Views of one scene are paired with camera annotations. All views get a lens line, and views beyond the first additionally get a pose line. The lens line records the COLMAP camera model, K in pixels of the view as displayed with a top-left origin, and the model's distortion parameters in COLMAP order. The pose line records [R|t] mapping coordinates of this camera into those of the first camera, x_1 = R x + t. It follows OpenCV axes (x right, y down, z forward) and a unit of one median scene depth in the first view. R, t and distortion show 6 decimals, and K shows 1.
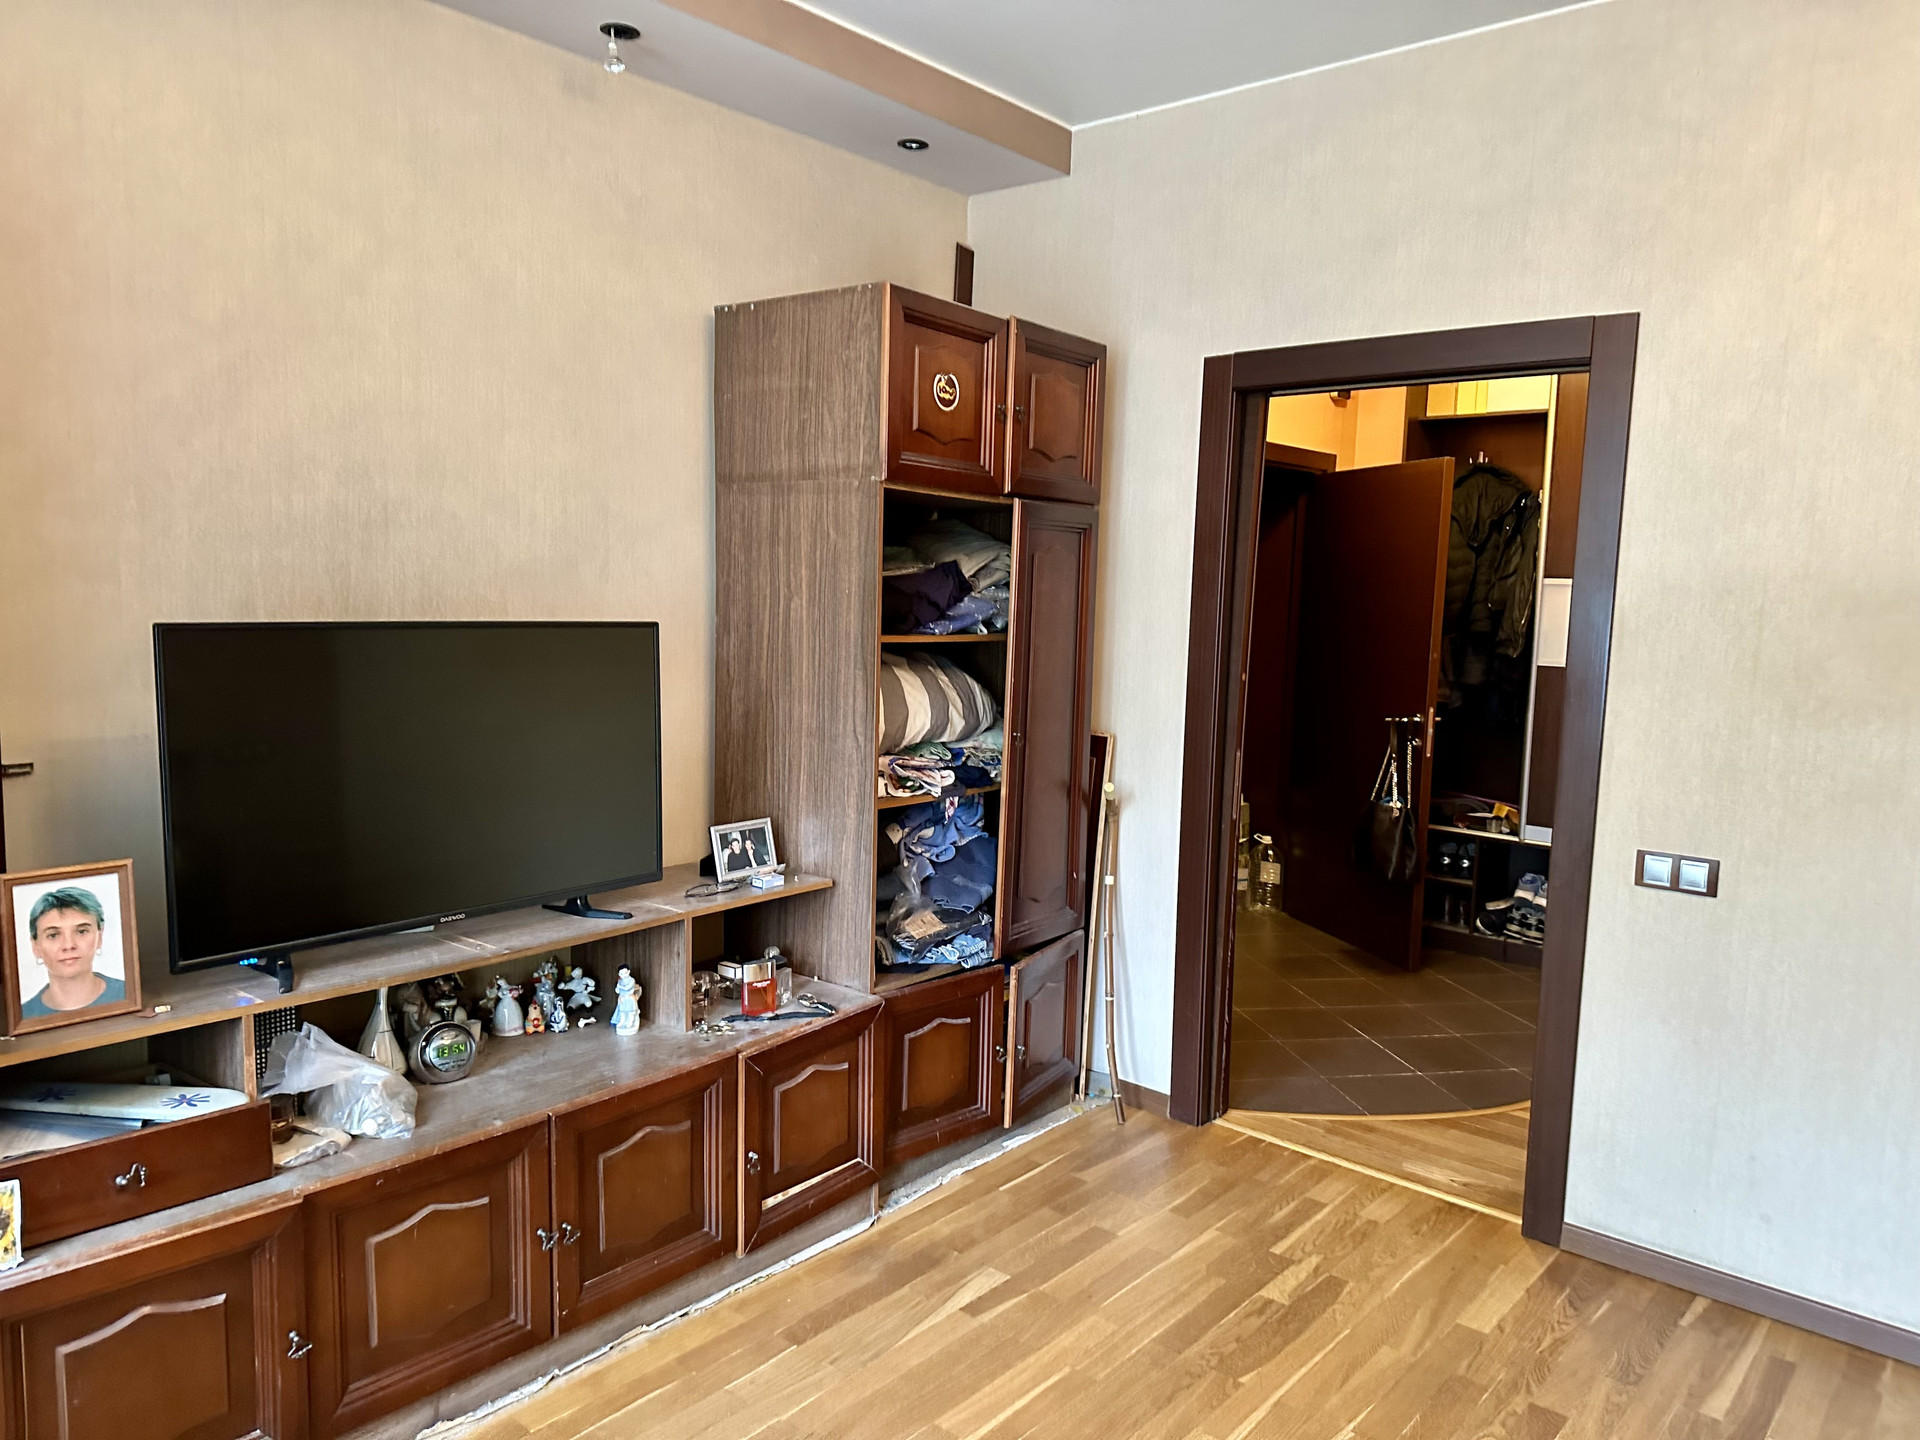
lens RADIAL K [[1328.1, 0, 963.7], [0, 1328.1, 734.5], [0, 0, 1]] dist [0.019354, -0.029557]
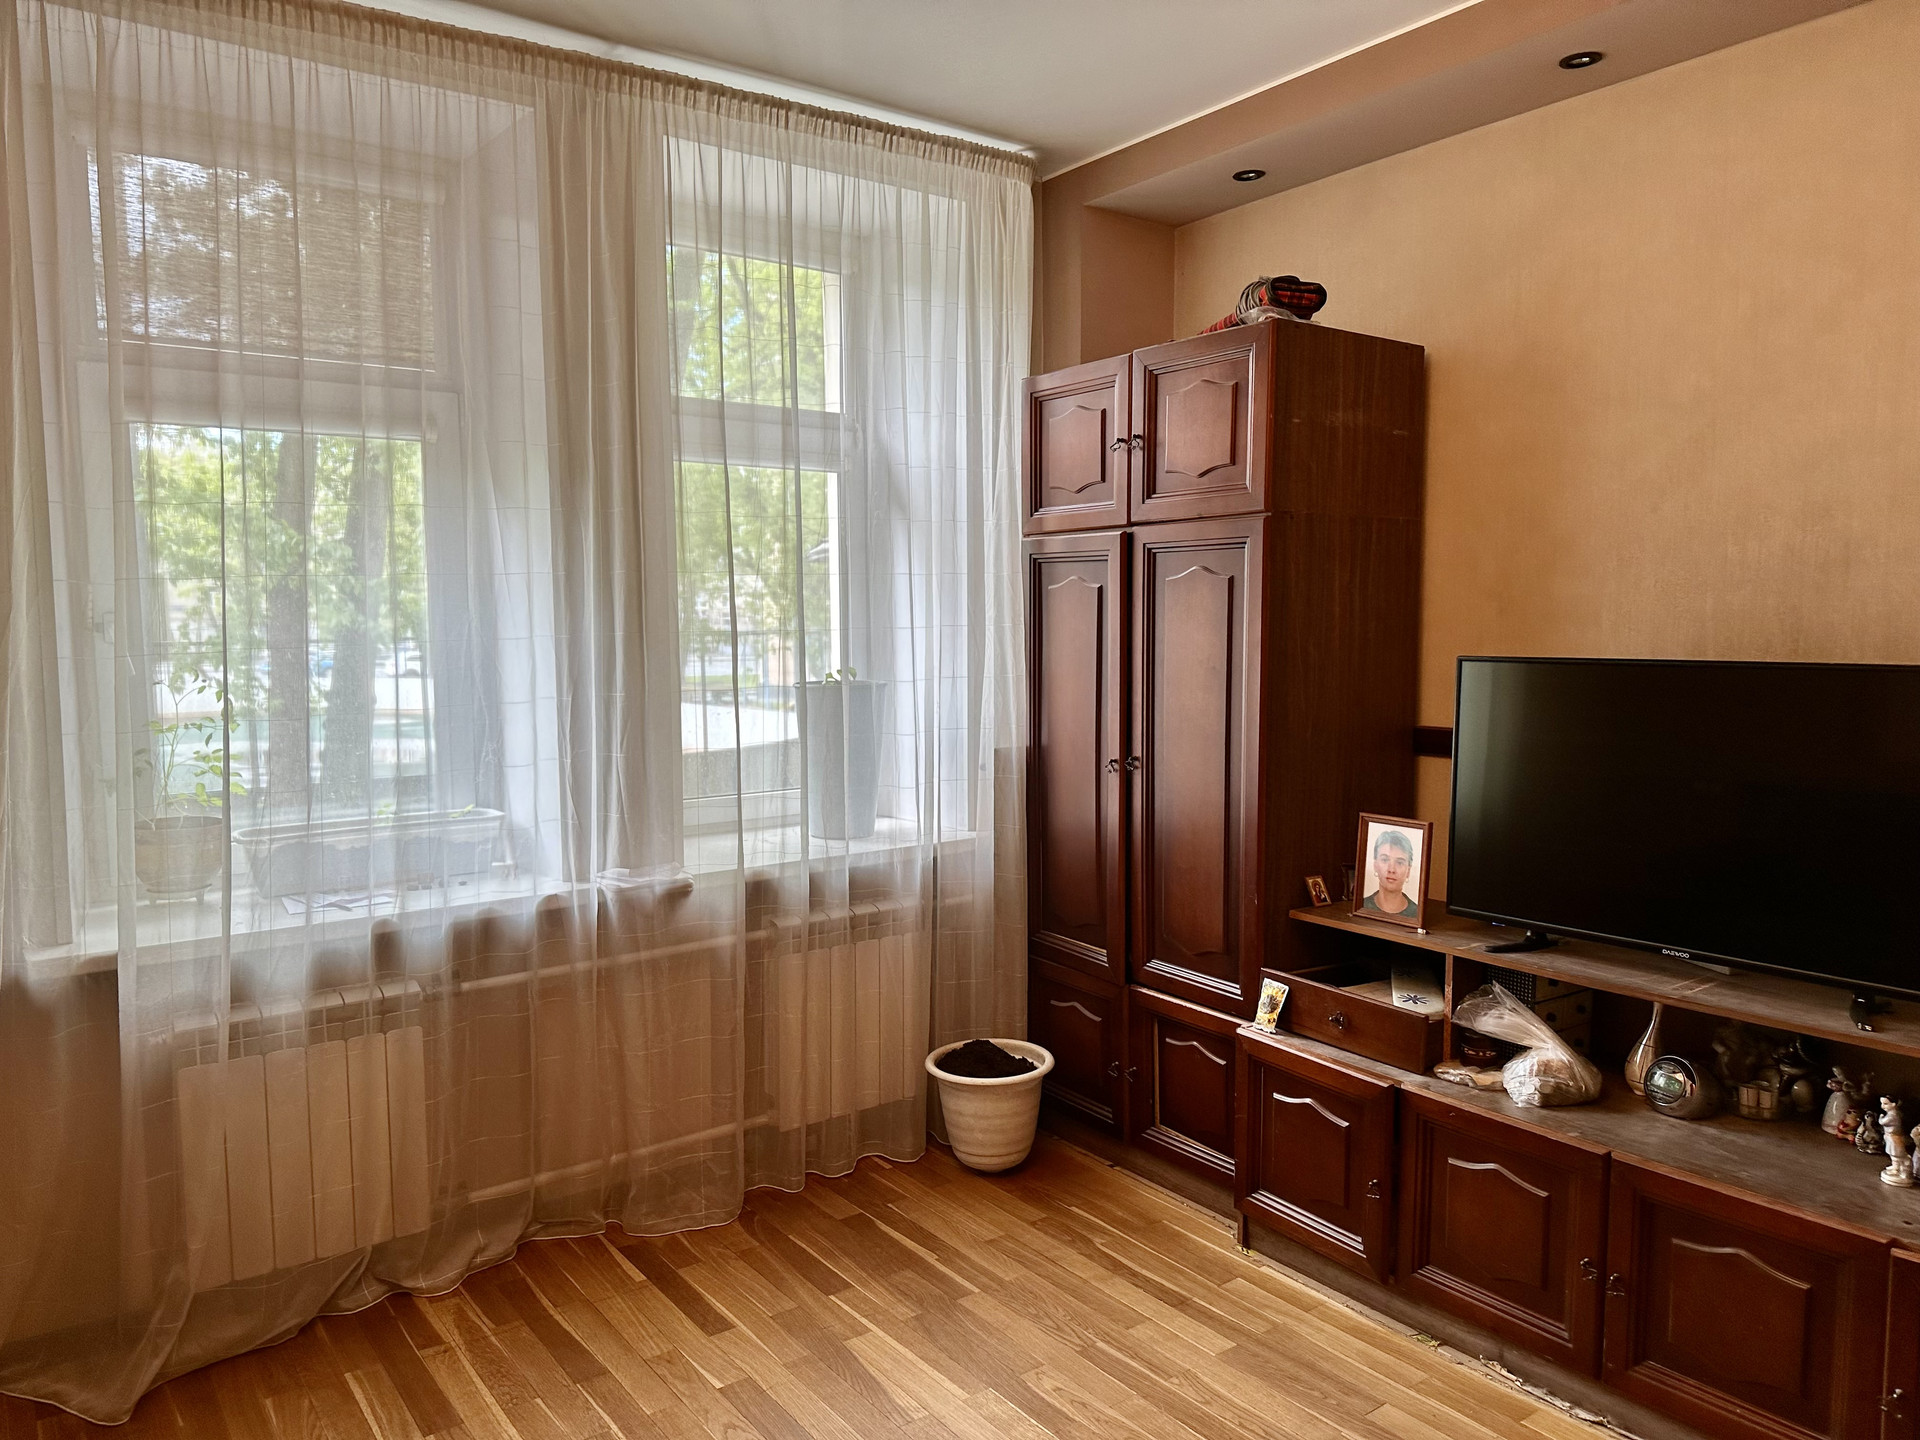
lens RADIAL K [[1328.1, 0, 960.8], [0, 1328.1, 721.9], [0, 0, 1]] dist [0.019354, -0.029557]
pose [[-0.220449, 0.053790, -0.973914, 0.686050], [-0.107522, 0.991053, 0.079075, -0.055930], [0.969454, 0.122149, -0.212693, 0.645978]]
